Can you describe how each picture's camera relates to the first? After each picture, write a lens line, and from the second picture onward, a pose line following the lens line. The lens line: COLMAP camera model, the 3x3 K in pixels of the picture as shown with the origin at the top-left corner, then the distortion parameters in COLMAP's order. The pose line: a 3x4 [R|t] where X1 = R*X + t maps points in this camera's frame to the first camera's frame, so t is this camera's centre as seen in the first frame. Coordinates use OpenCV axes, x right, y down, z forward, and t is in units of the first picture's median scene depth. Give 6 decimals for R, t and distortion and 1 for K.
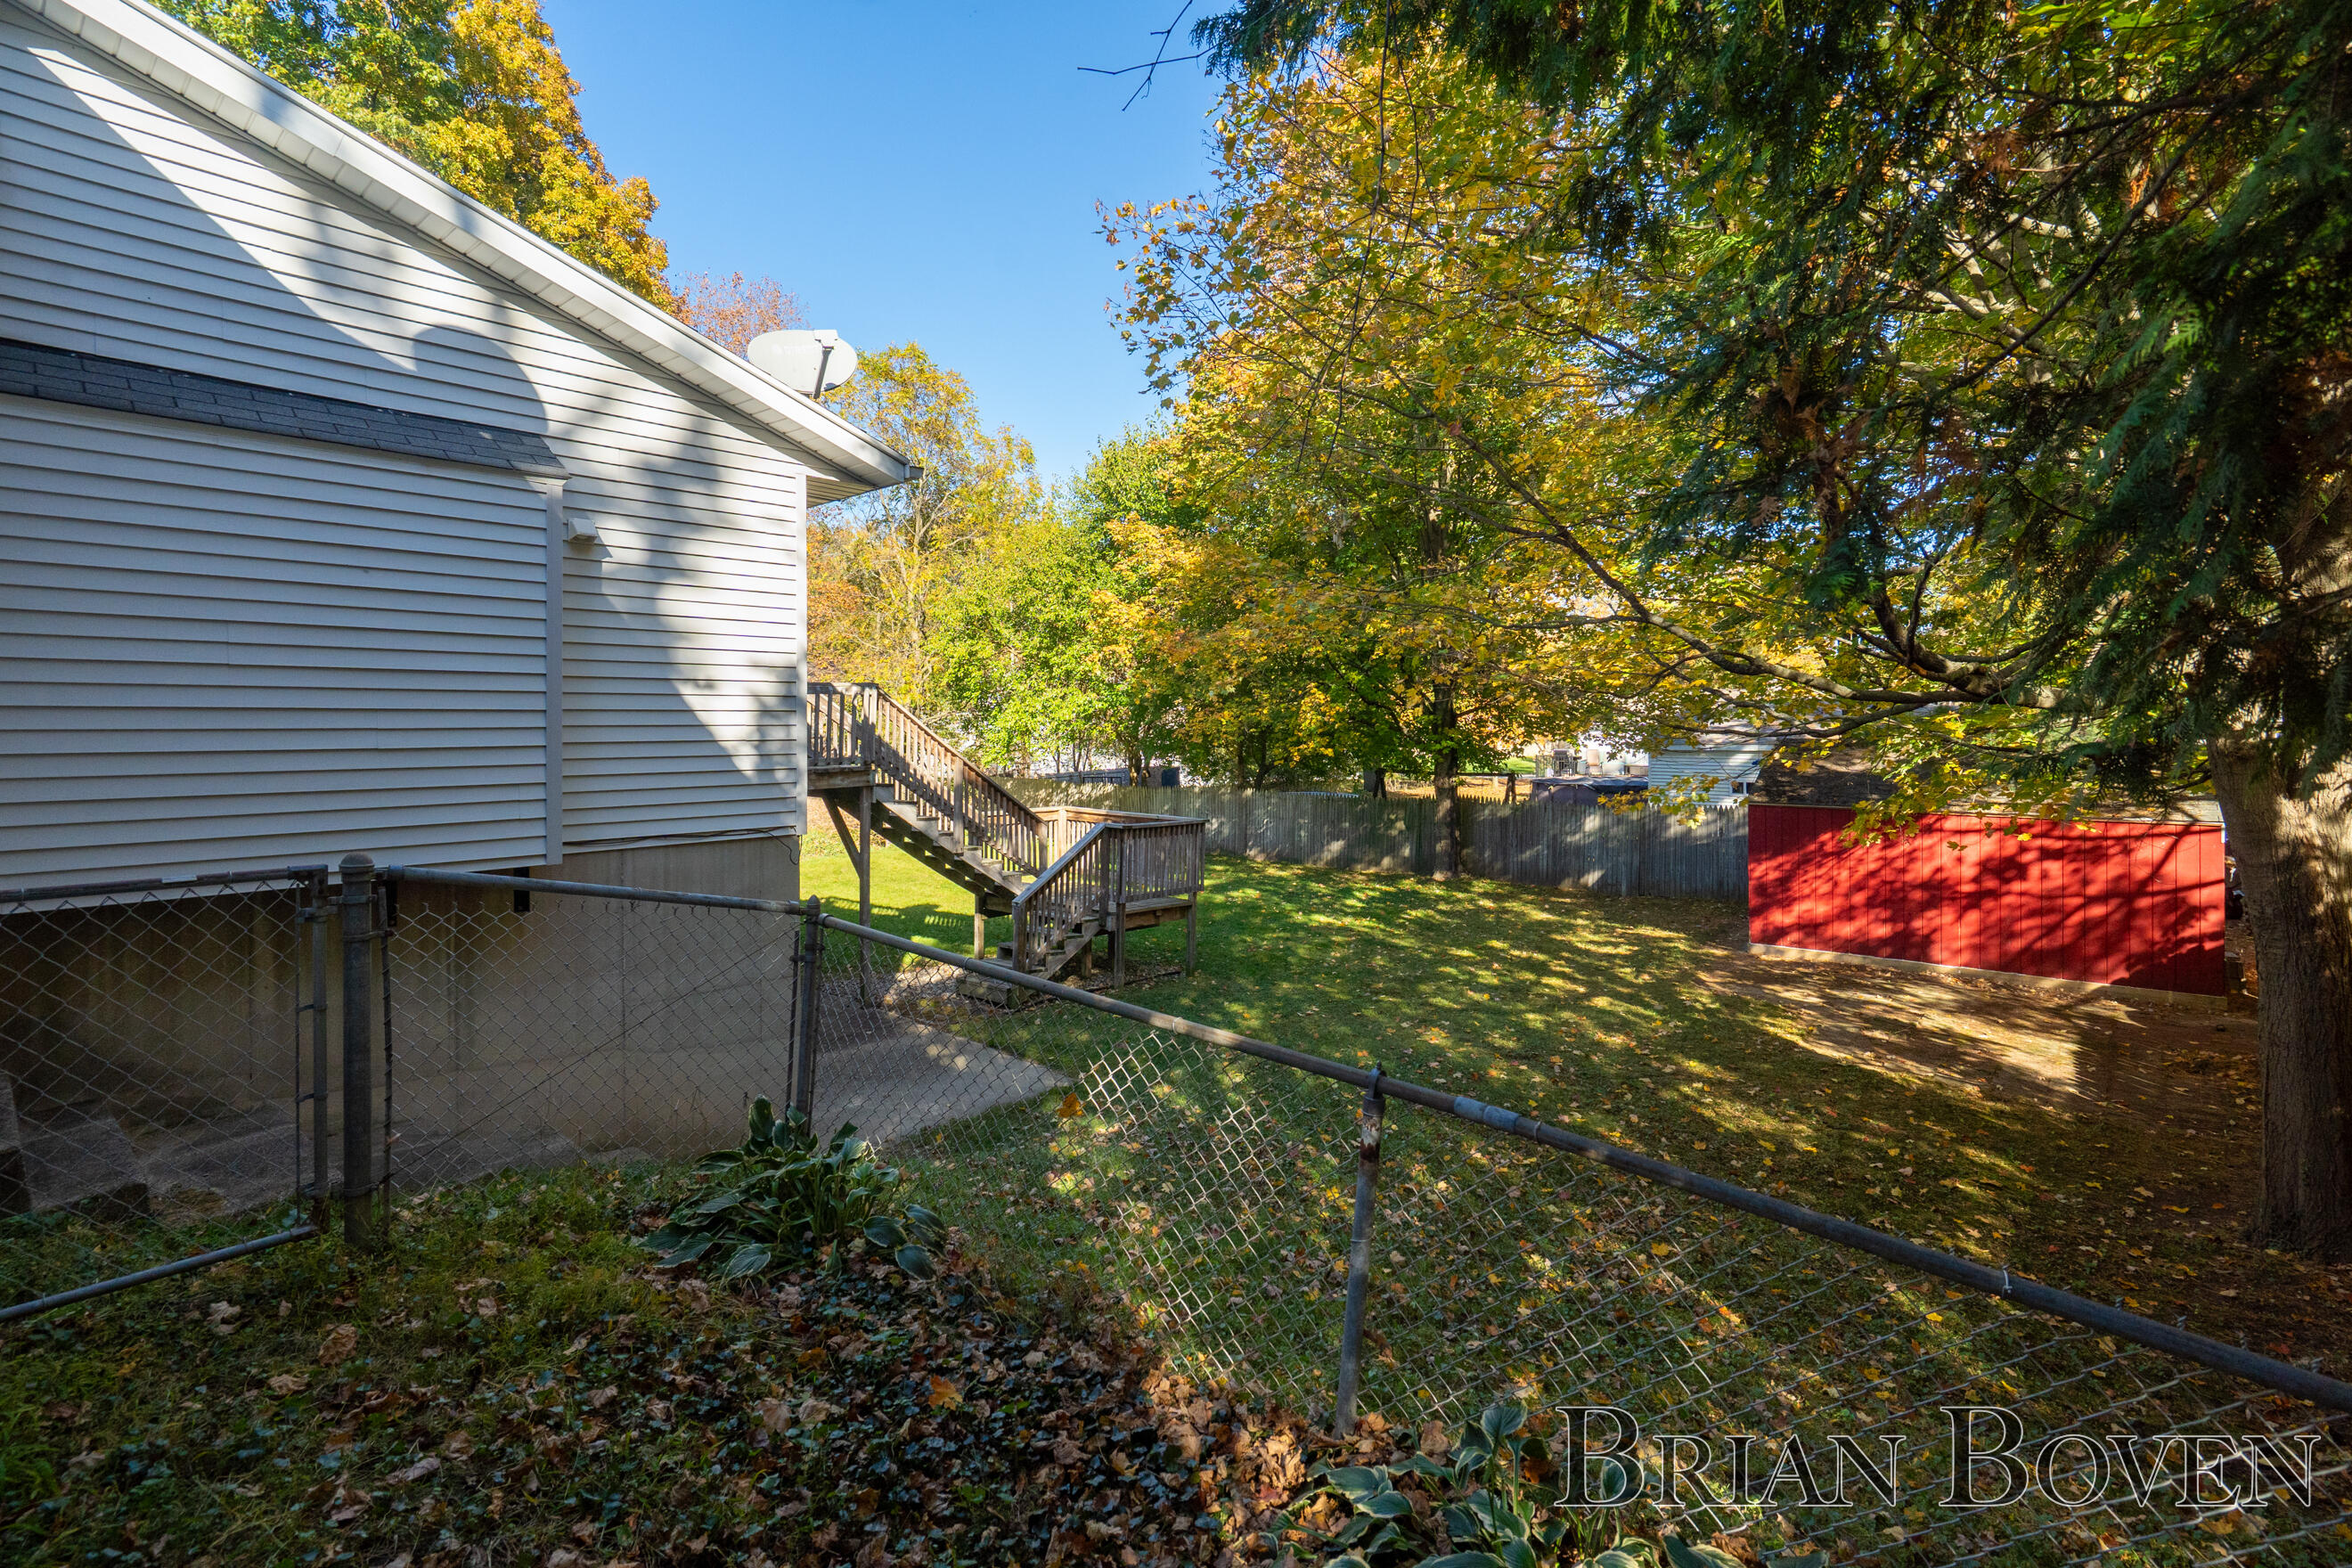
lens RADIAL K [[1058.5, 0, 1176.0], [0, 1058.5, 784.0], [0, 0, 1]] dist [-0.001278, -0.000034]
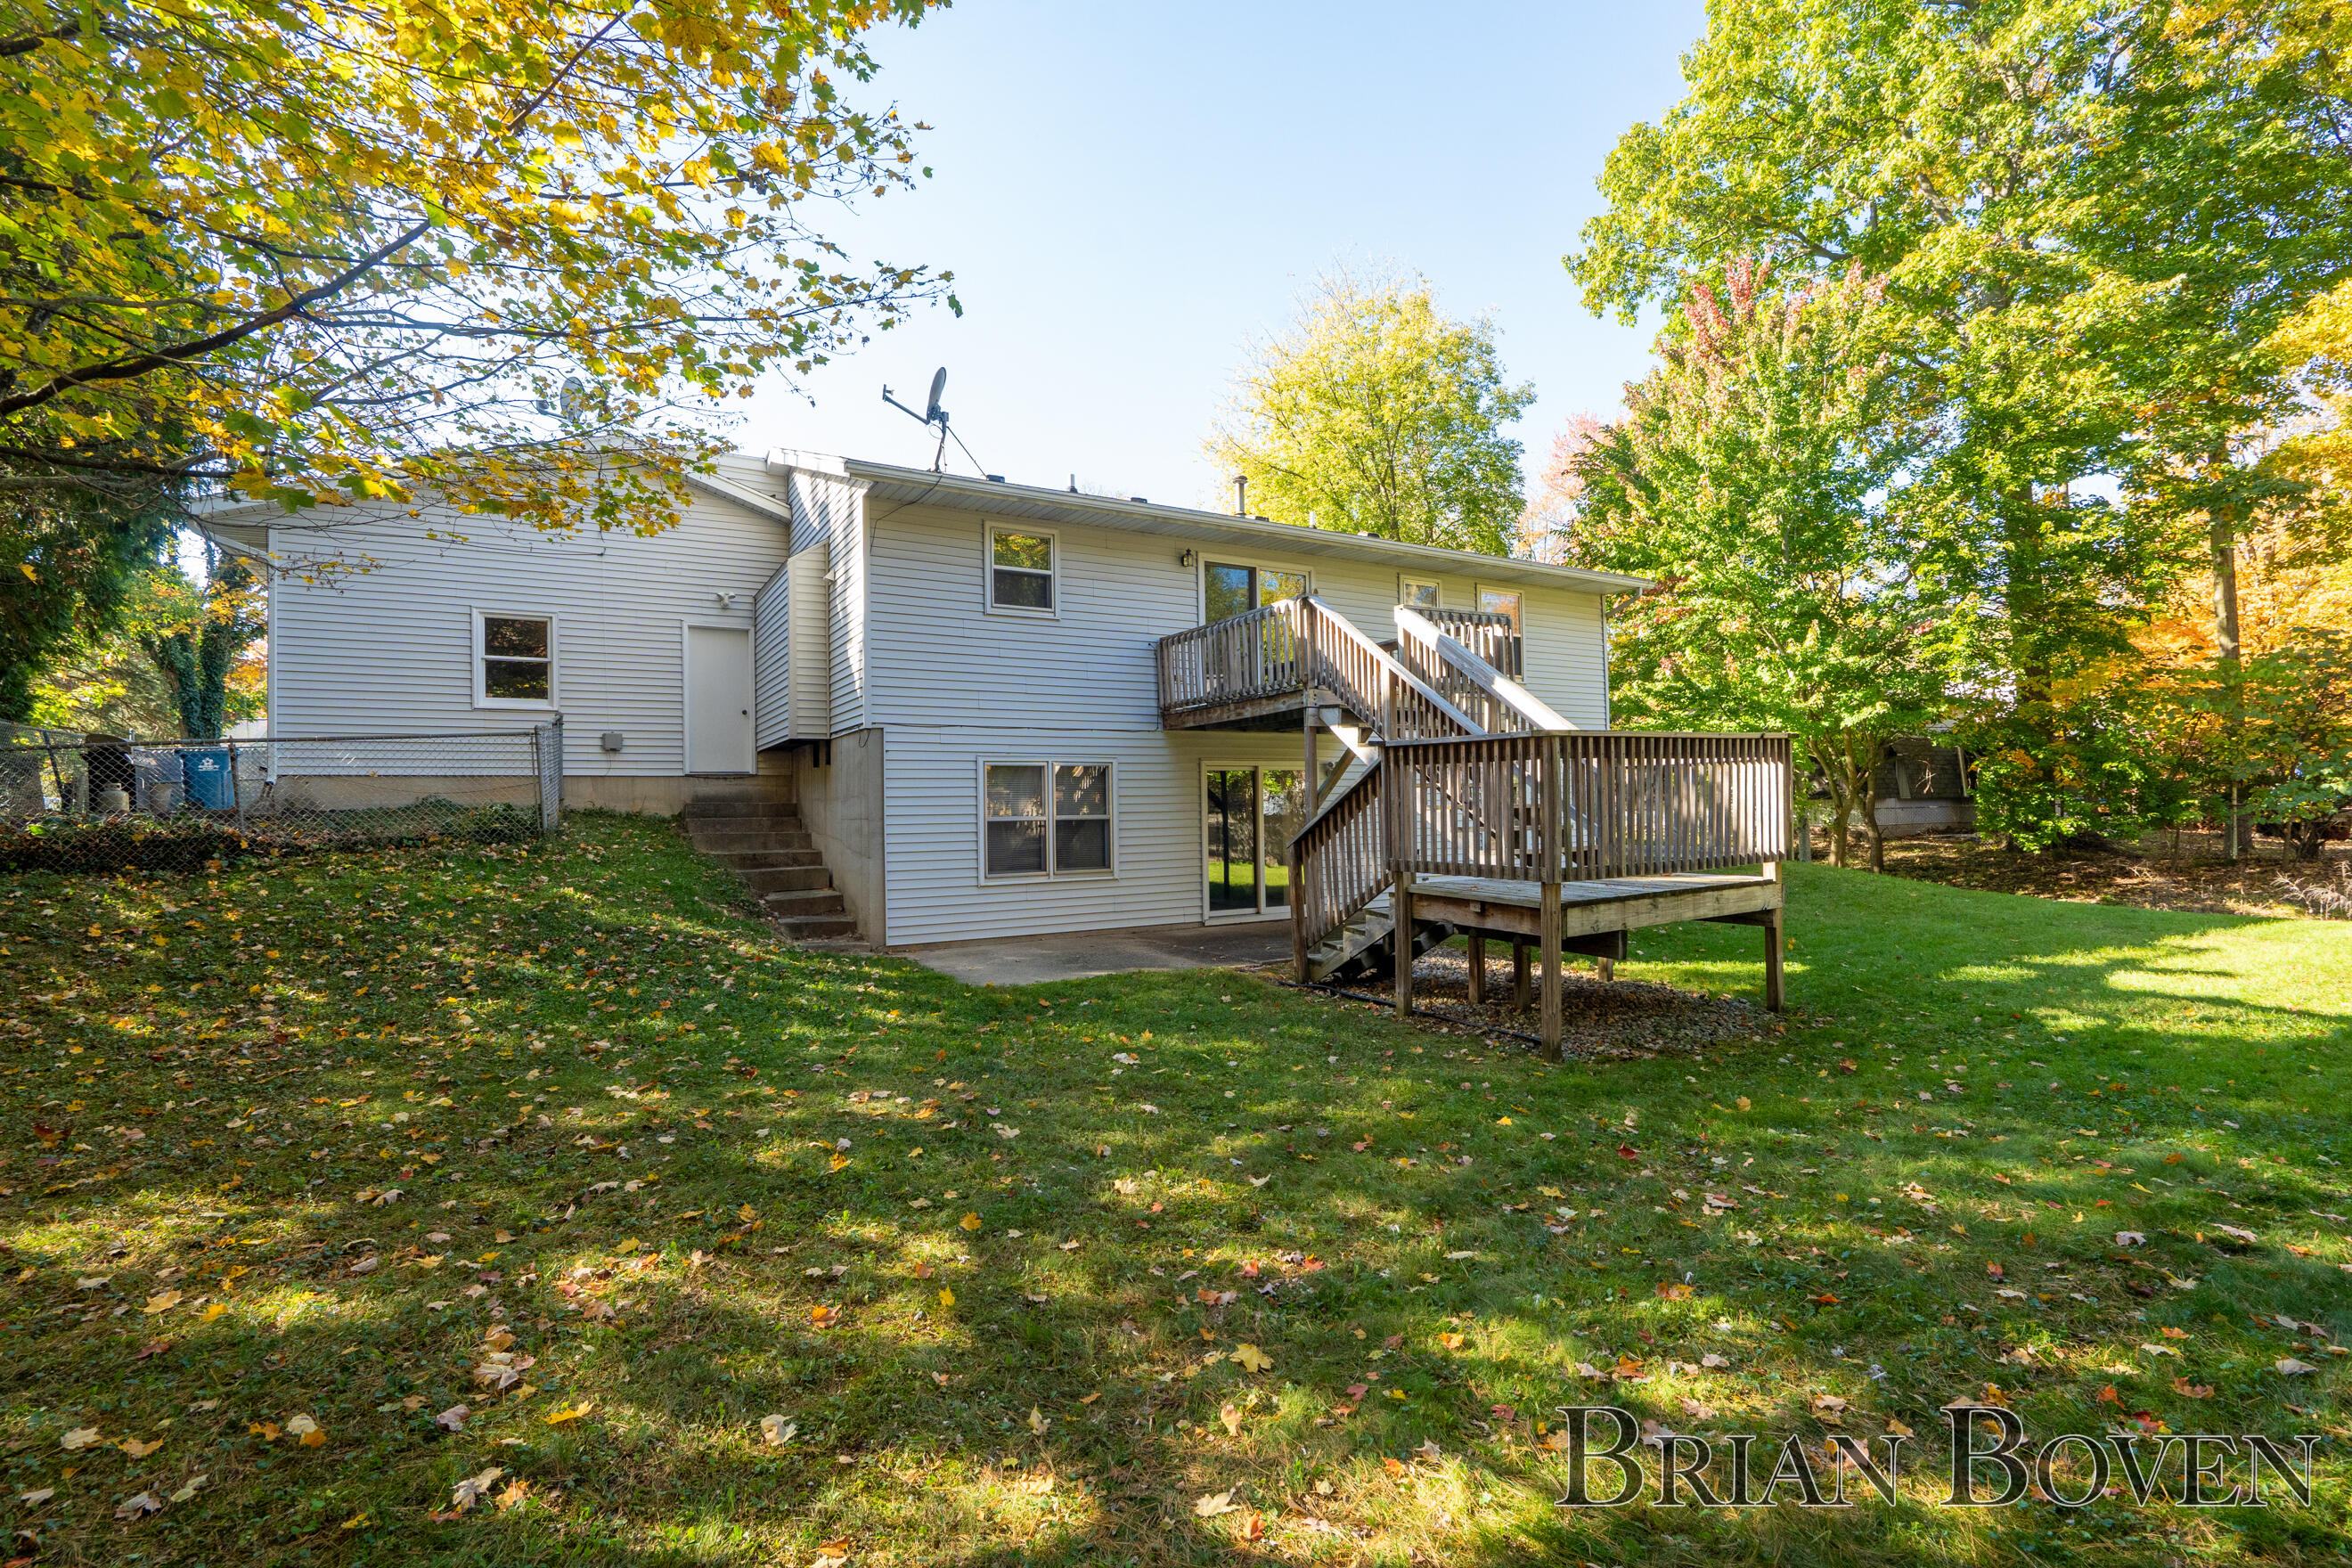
lens RADIAL K [[1058.5, 0, 1176.0], [0, 1058.5, 784.0], [0, 0, 1]] dist [-0.001278, -0.000034]
pose [[-0.307160, -0.023160, -0.951376, 0.344961], [-0.039572, 0.999150, -0.011547, 0.045508], [0.950835, 0.034101, -0.307816, 0.649756]]
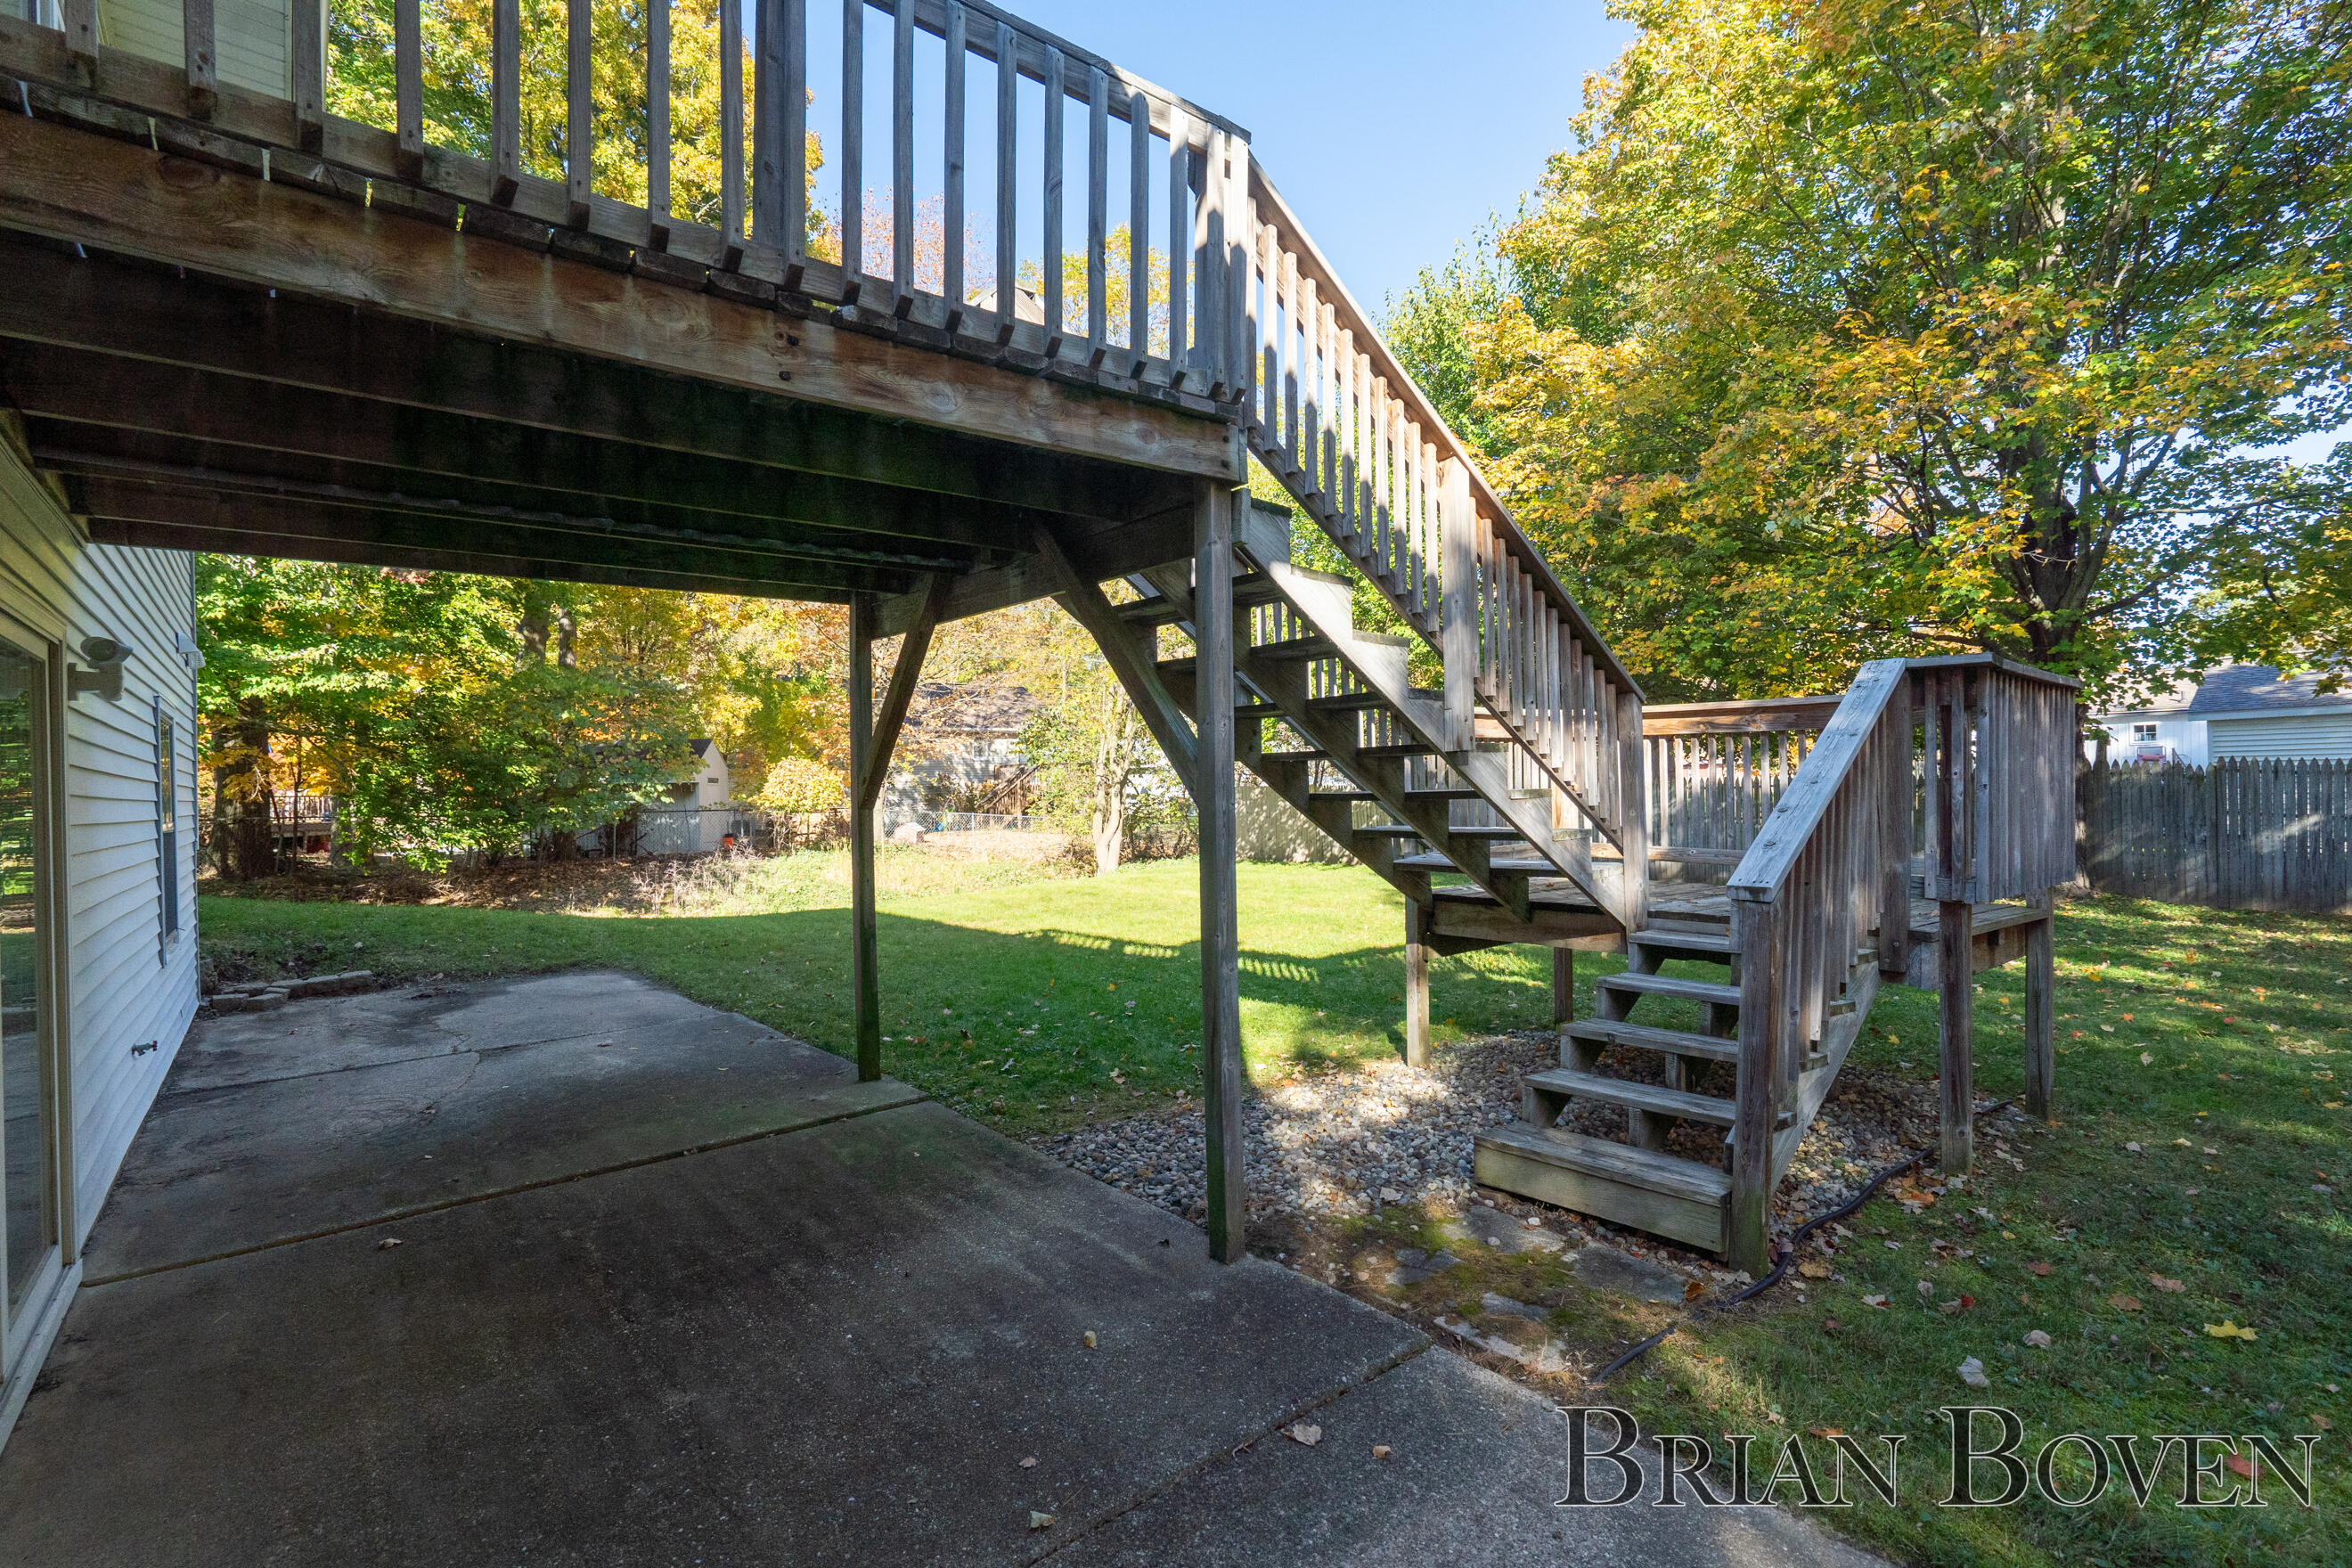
lens RADIAL K [[1077.5, 0, 1176.0], [0, 1077.5, 784.0], [0, 0, 1]] dist [-0.005063, -0.000078]
pose [[0.988117, -0.021207, -0.152234, -0.143092], [0.014201, 0.998796, -0.046959, 0.052779], [0.153046, 0.044239, 0.987228, 0.385086]]
